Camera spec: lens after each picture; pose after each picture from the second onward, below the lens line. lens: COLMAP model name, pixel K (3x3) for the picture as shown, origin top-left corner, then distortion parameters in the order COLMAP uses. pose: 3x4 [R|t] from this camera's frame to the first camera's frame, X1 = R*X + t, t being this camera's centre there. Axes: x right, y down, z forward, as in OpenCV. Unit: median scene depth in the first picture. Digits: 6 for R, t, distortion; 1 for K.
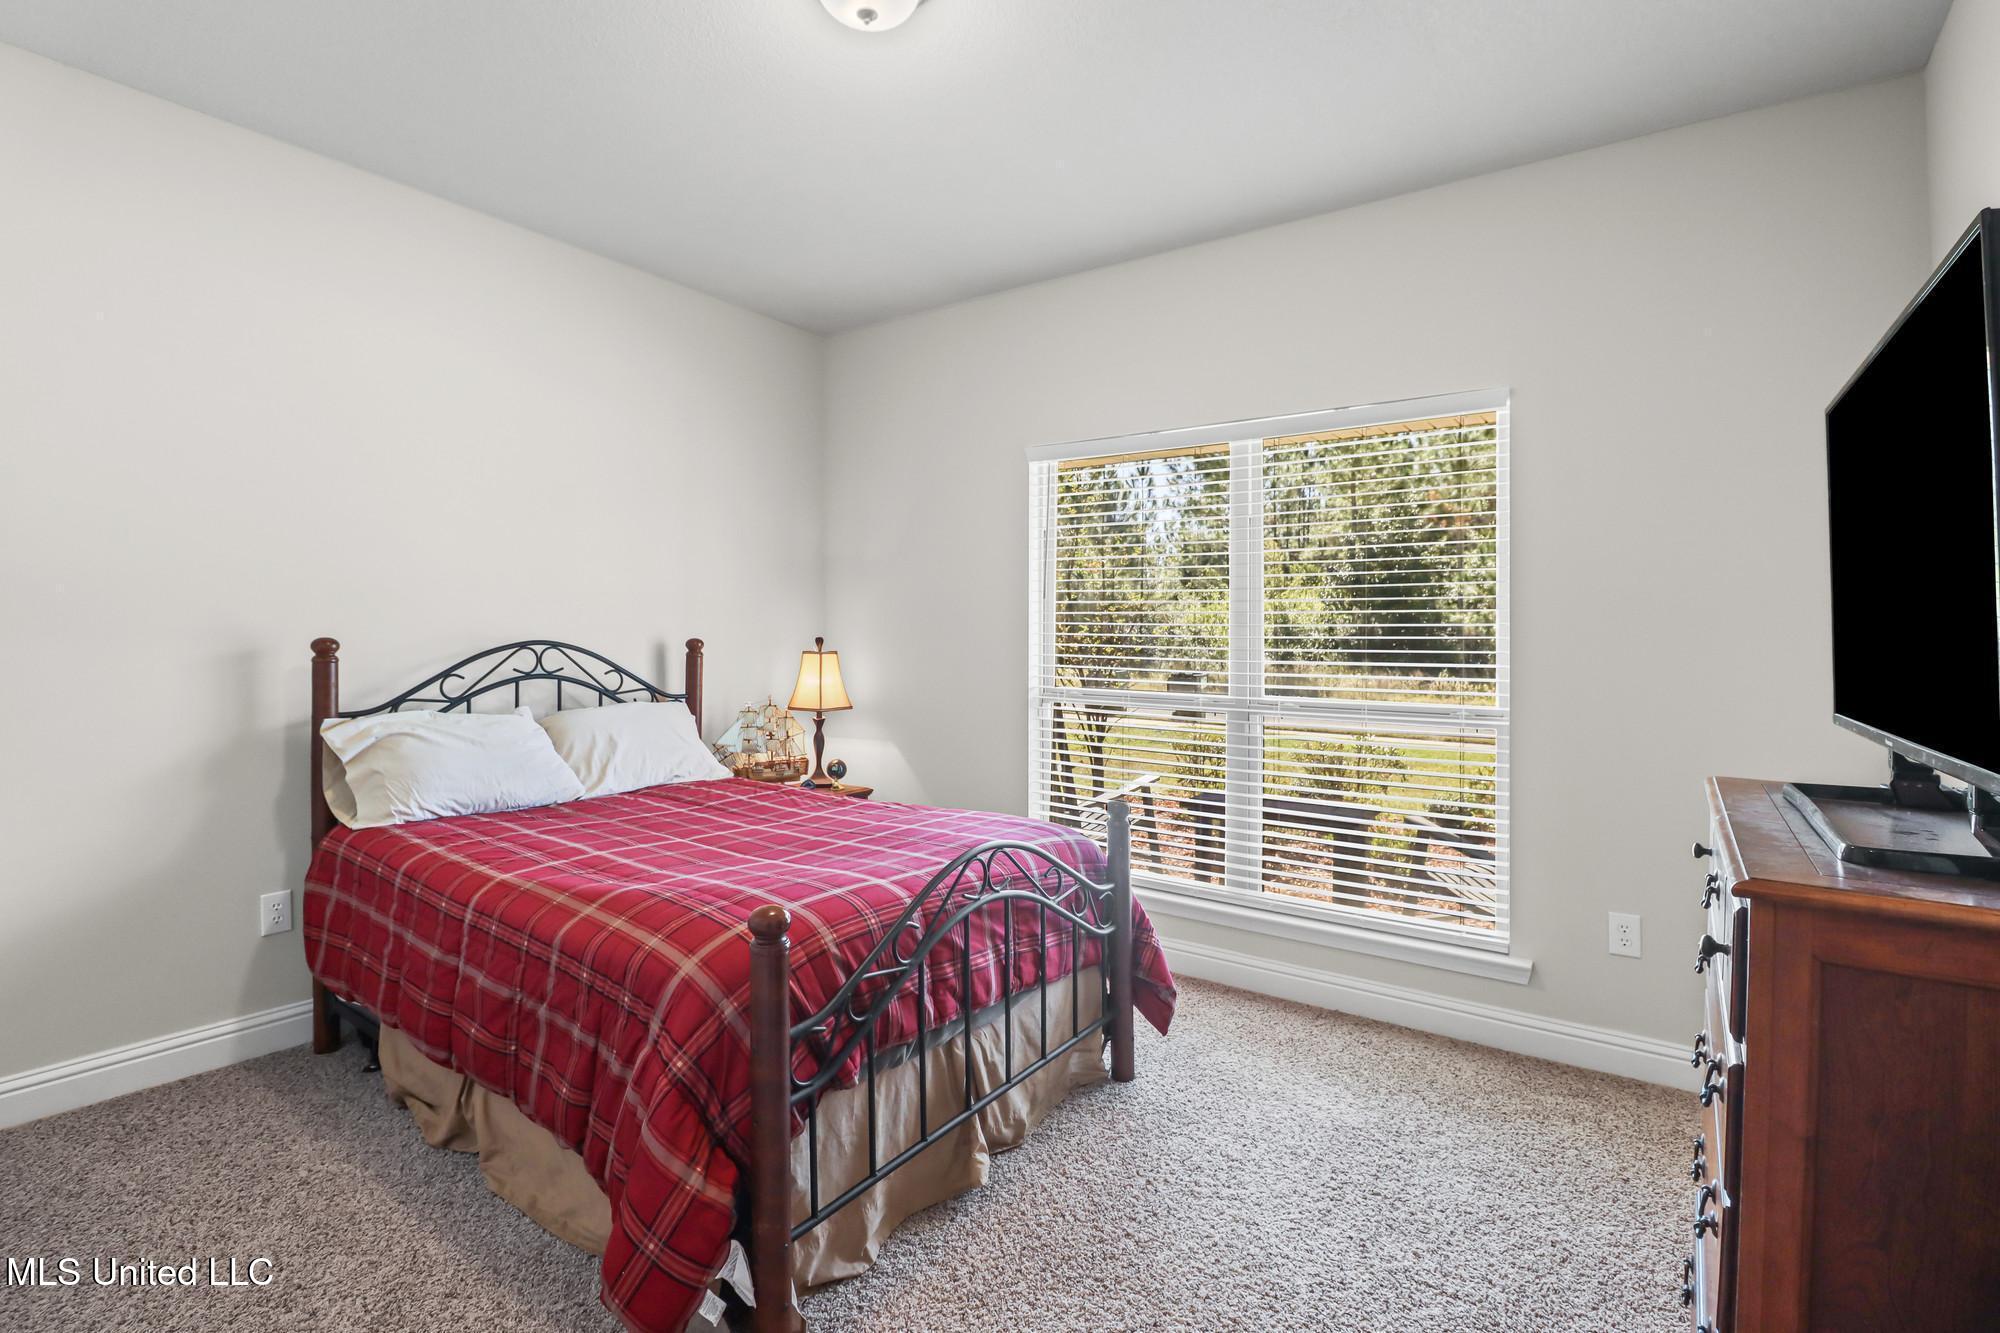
lens RADIAL K [[968.6, 0, 970.2], [0, 968.6, 670.6], [0, 0, 1]] dist [0.002352, -0.013415]
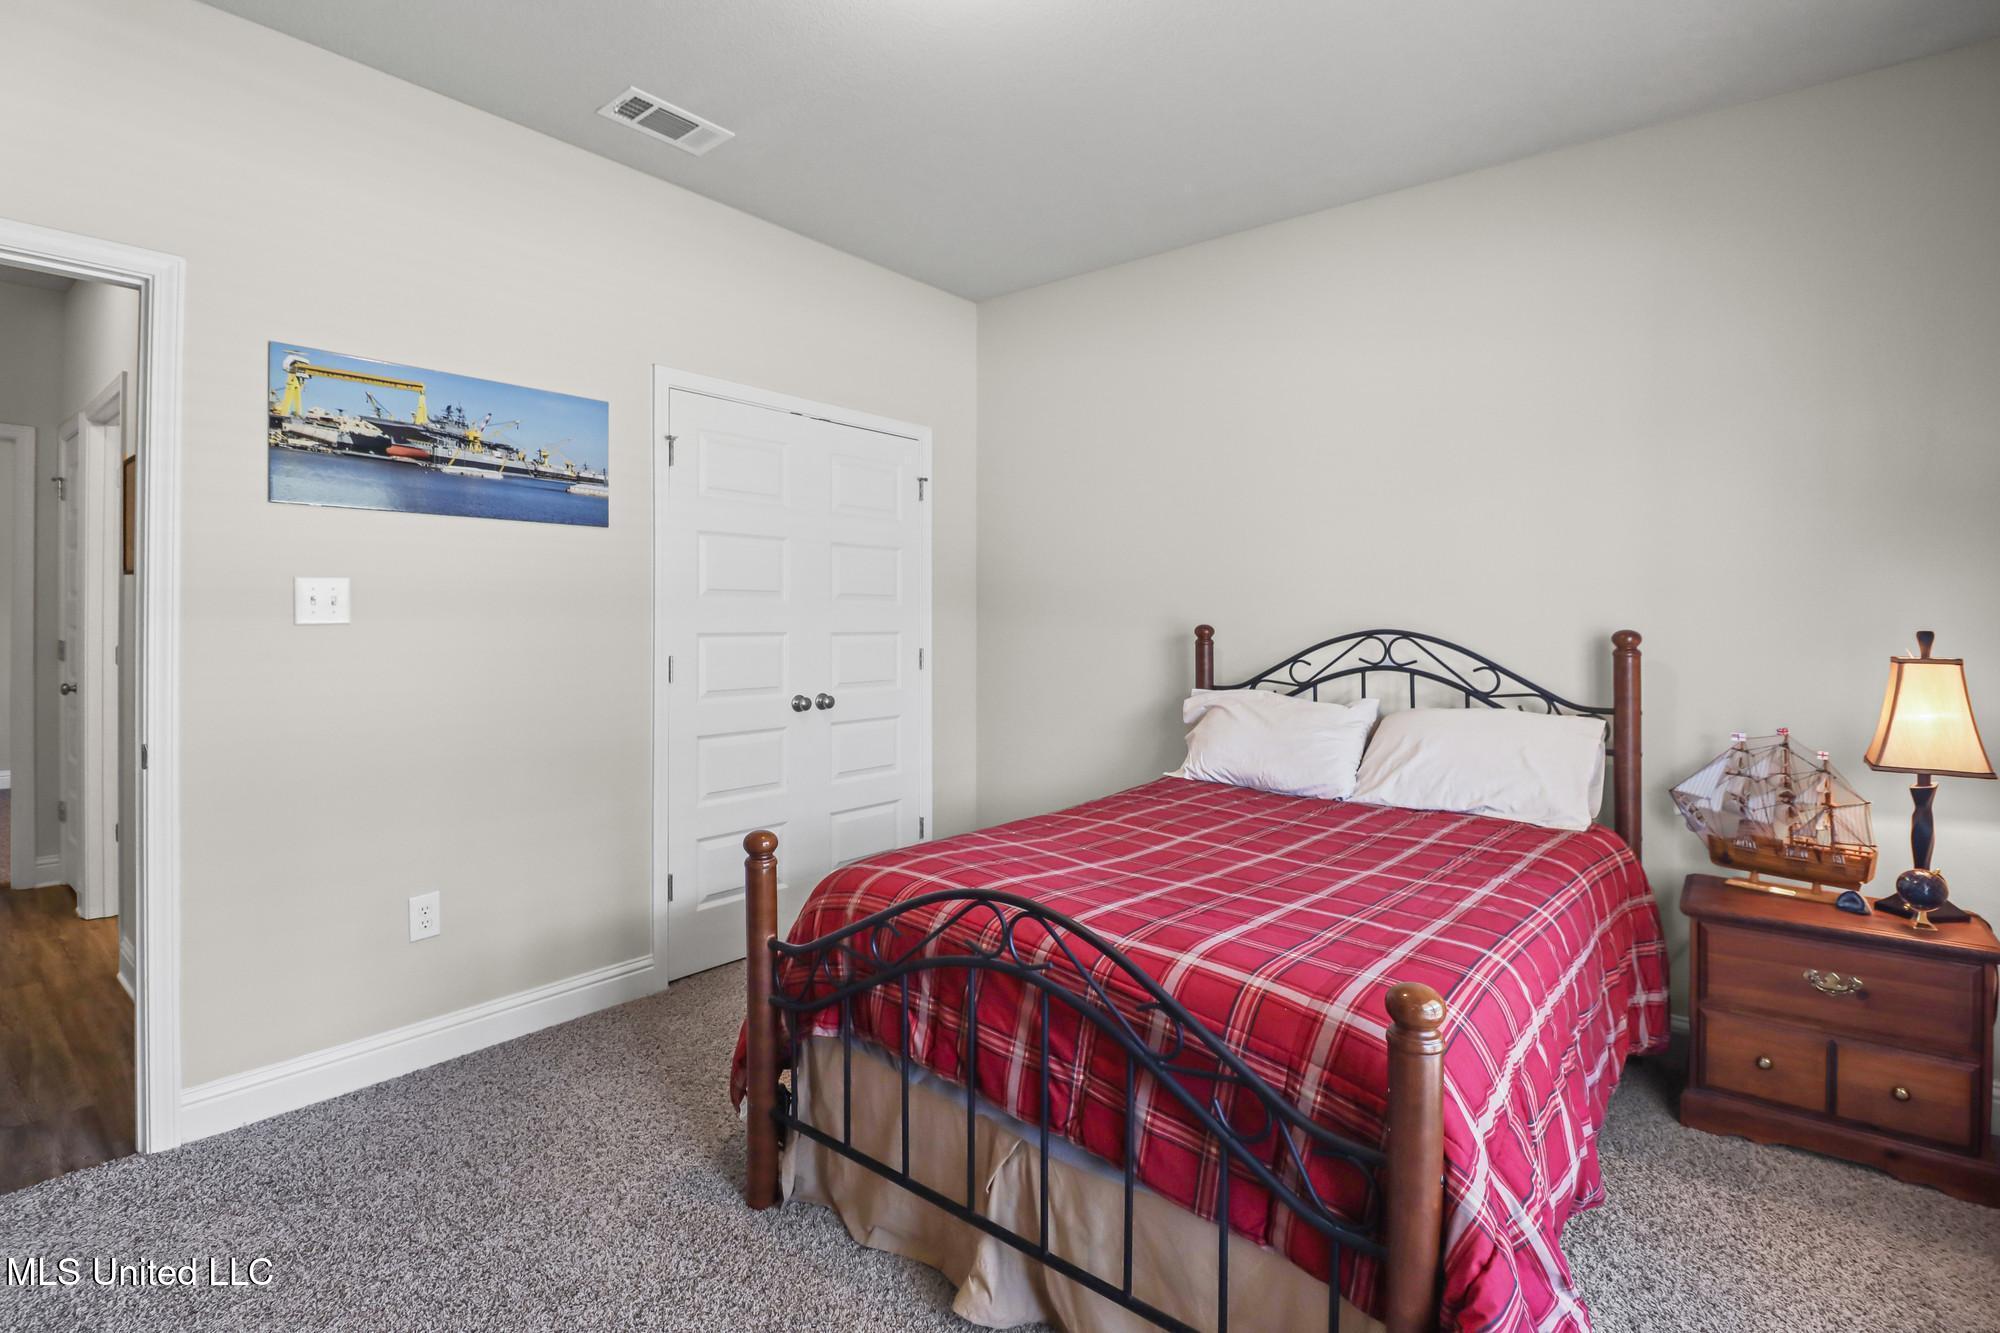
lens RADIAL K [[947.8, 0, 983.1], [0, 947.8, 634.5], [0, 0, 1]] dist [0.000383, -0.011932]
pose [[-0.083272, 0.008366, -0.996492, 0.495816], [-0.045707, 0.998880, 0.012206, -0.019760], [0.995478, 0.046563, -0.082796, 0.684100]]
